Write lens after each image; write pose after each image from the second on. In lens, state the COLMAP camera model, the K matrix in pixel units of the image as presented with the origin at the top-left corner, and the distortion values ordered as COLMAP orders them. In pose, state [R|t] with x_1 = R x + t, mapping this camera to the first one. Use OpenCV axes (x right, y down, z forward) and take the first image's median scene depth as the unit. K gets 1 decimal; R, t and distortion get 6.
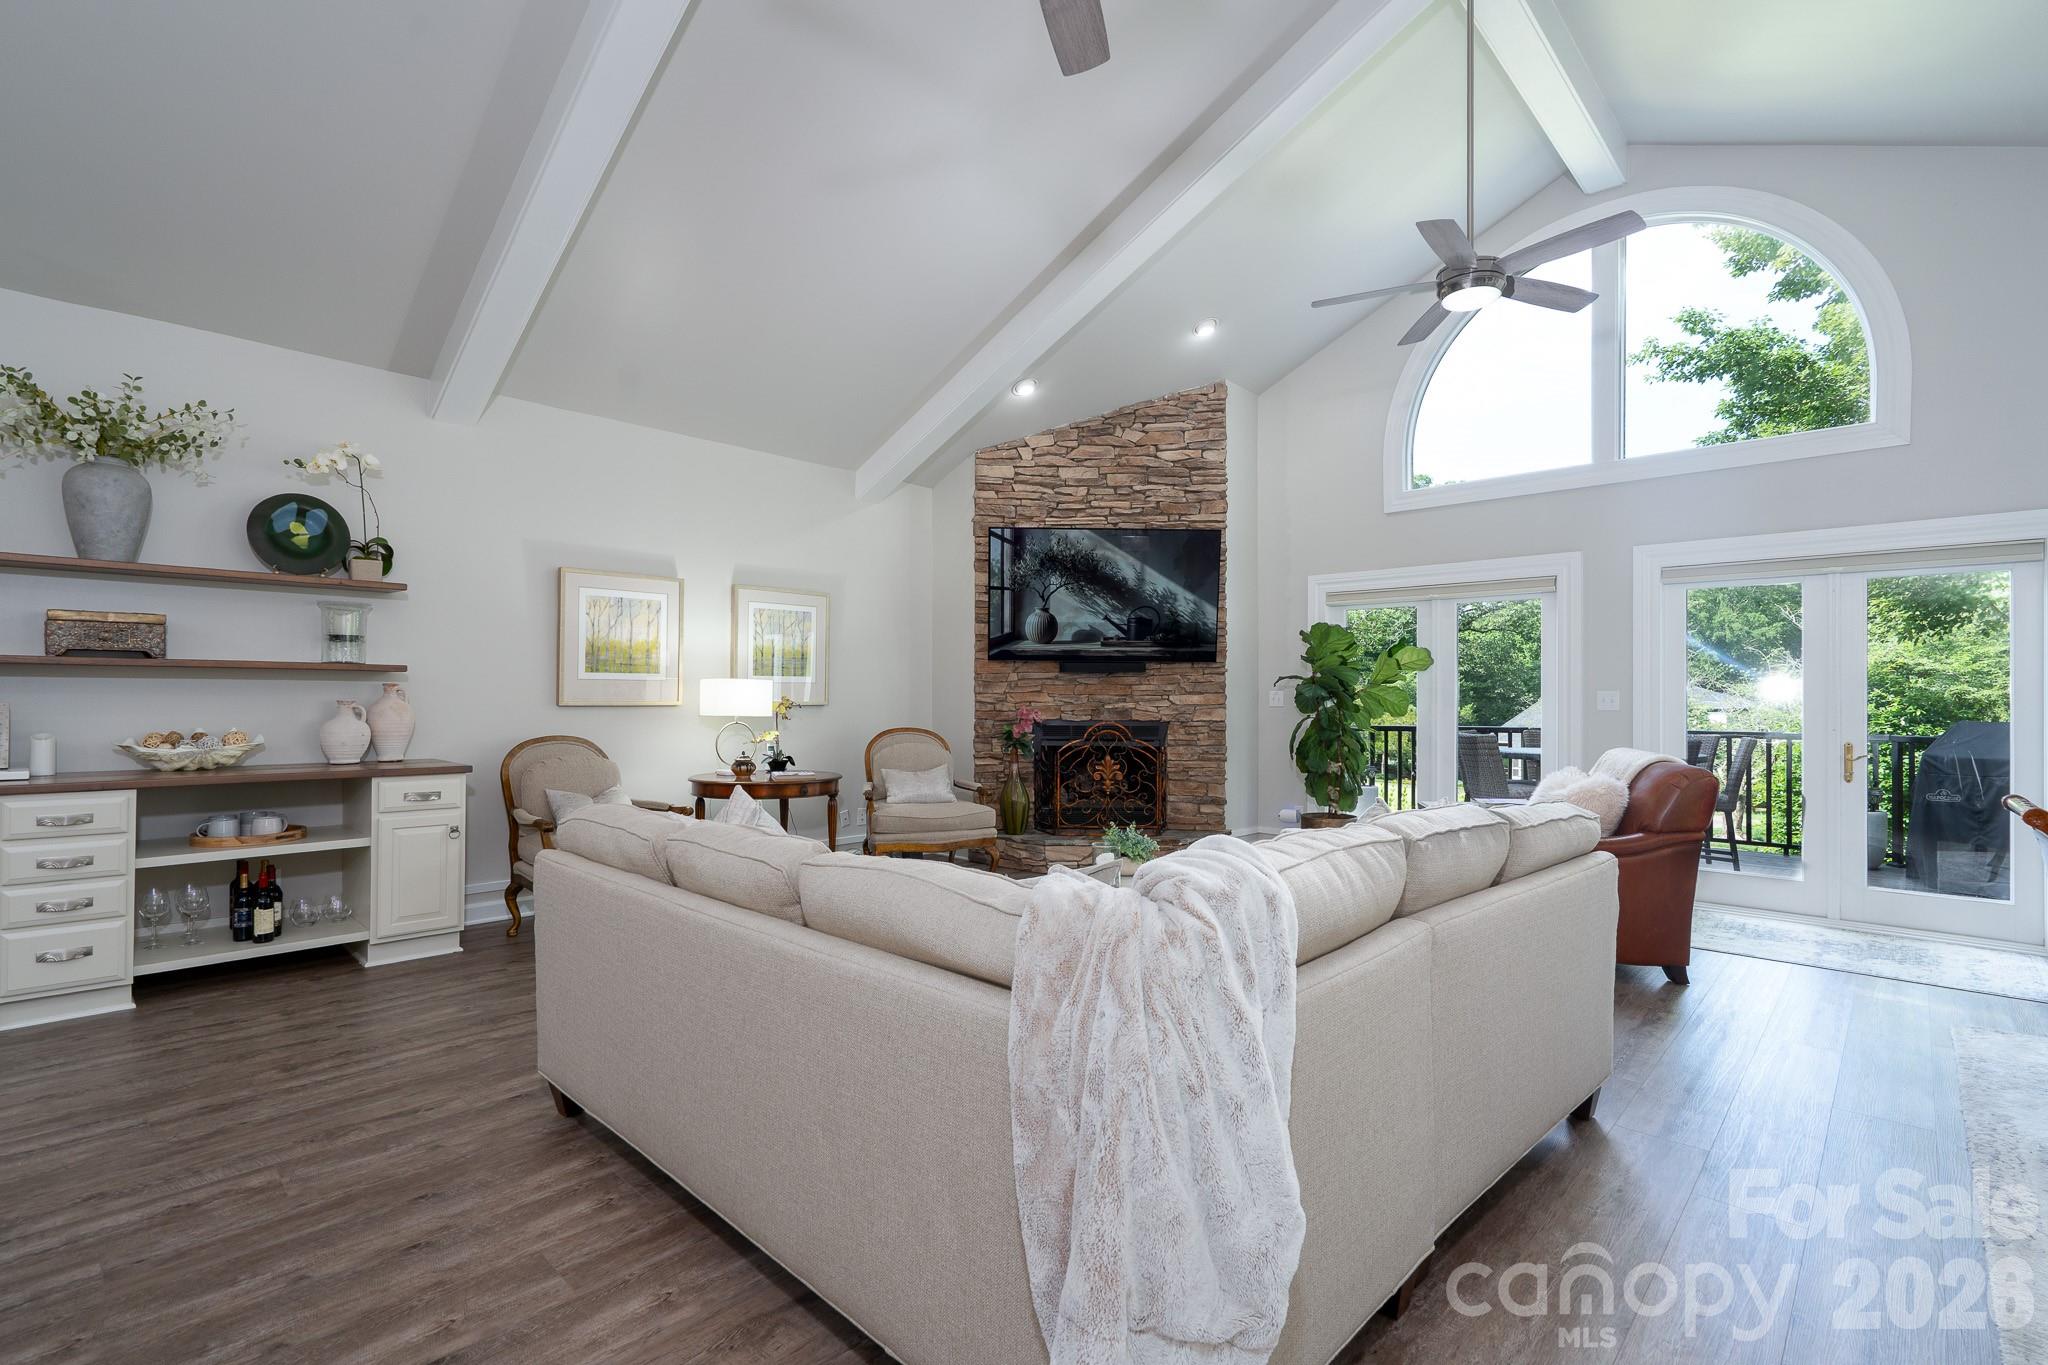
lens RADIAL K [[940.3, 0, 1006.9], [0, 940.3, 688.3], [0, 0, 1]] dist [-0.001012, 0.000708]
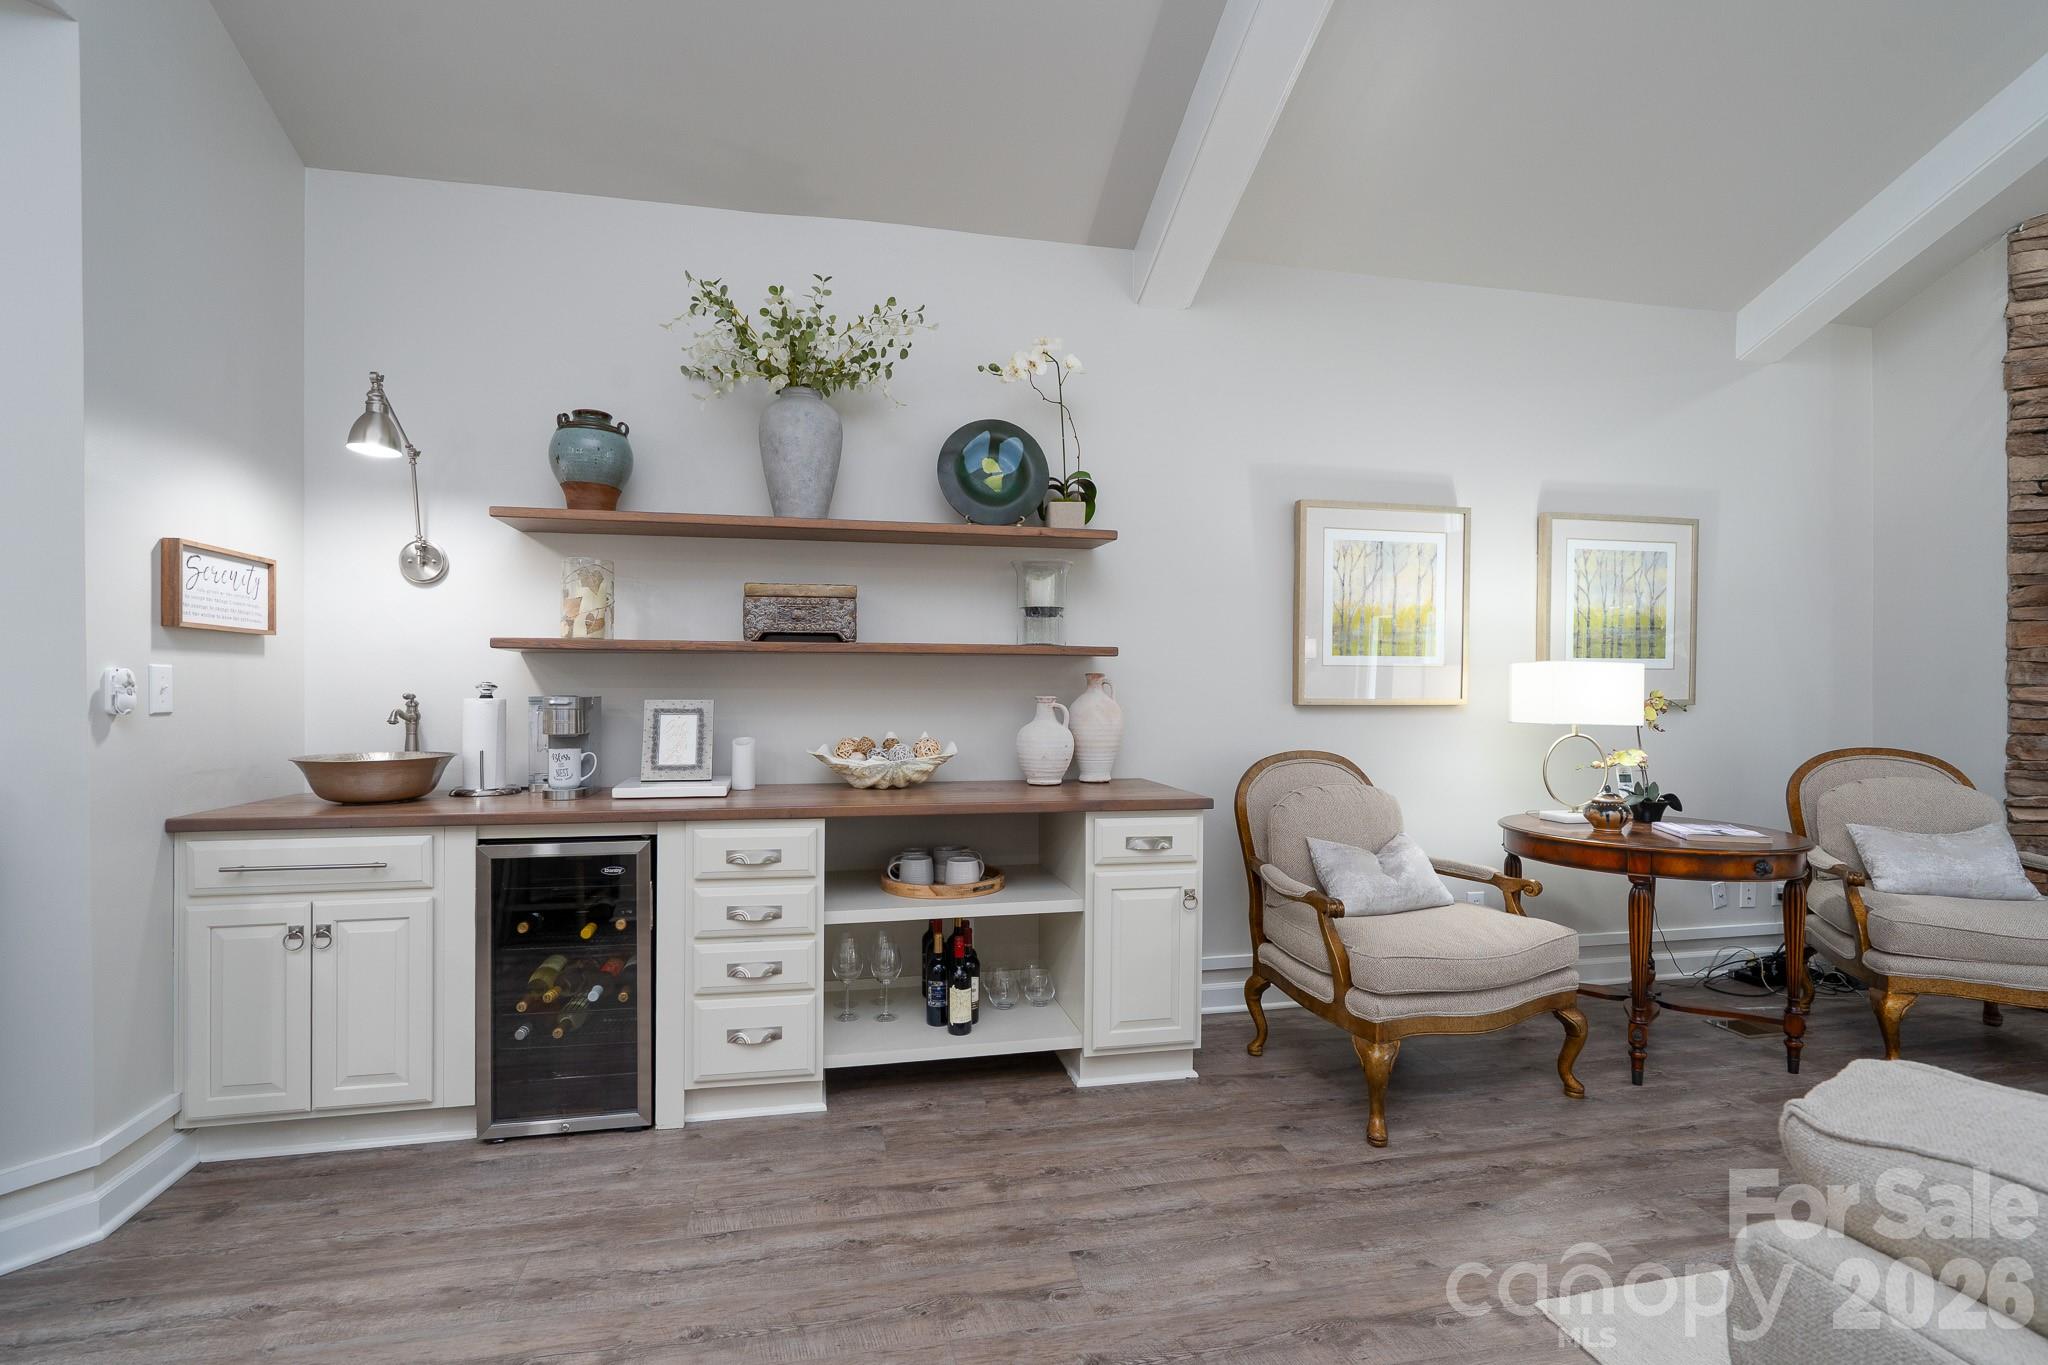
lens RADIAL K [[940.3, 0, 1009.8], [0, 940.3, 683.7], [0, 0, 1]] dist [-0.001012, 0.000708]
pose [[0.831590, -0.004948, -0.555369, -0.272626], [0.005173, 0.999986, -0.001164, 0.002628], [0.555366, -0.001905, 0.831604, 0.322037]]
